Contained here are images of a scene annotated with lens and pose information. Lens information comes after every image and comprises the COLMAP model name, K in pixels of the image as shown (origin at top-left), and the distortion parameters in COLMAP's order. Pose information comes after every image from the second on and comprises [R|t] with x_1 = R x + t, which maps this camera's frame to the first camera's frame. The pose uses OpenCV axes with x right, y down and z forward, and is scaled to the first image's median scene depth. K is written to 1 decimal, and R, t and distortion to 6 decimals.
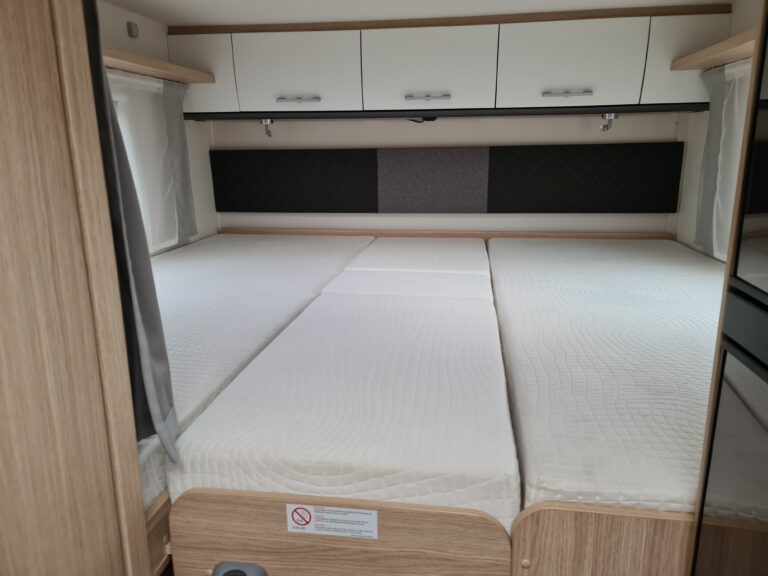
lens RADIAL K [[566.7, 0, 384.3], [0, 566.7, 278.8], [0, 0, 1]] dist [0.039750, 0.000095]
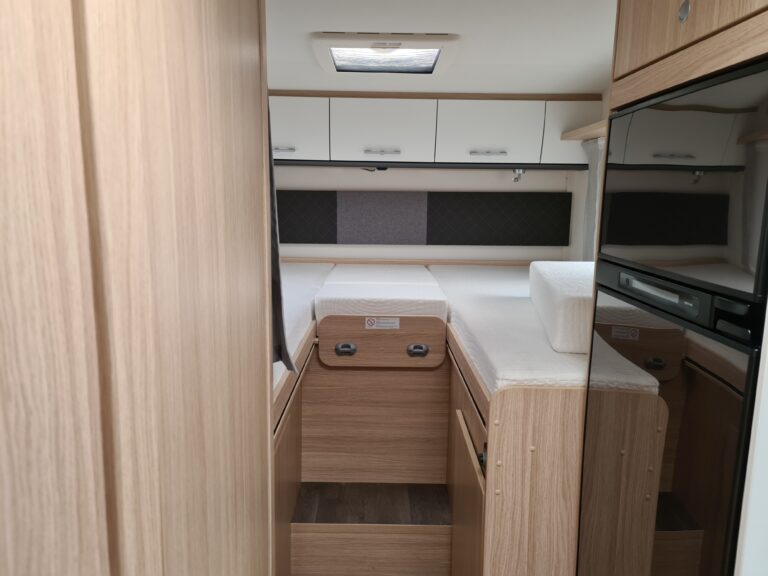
lens RADIAL K [[558.7, 0, 381.2], [0, 558.7, 284.2], [0, 0, 1]] dist [0.073823, -0.060706]
pose [[0.988618, 0.000006, 0.150447, -0.115277], [0.010312, 0.997645, -0.067806, 0.060096], [-0.150093, 0.068585, 0.986290, -0.214029]]
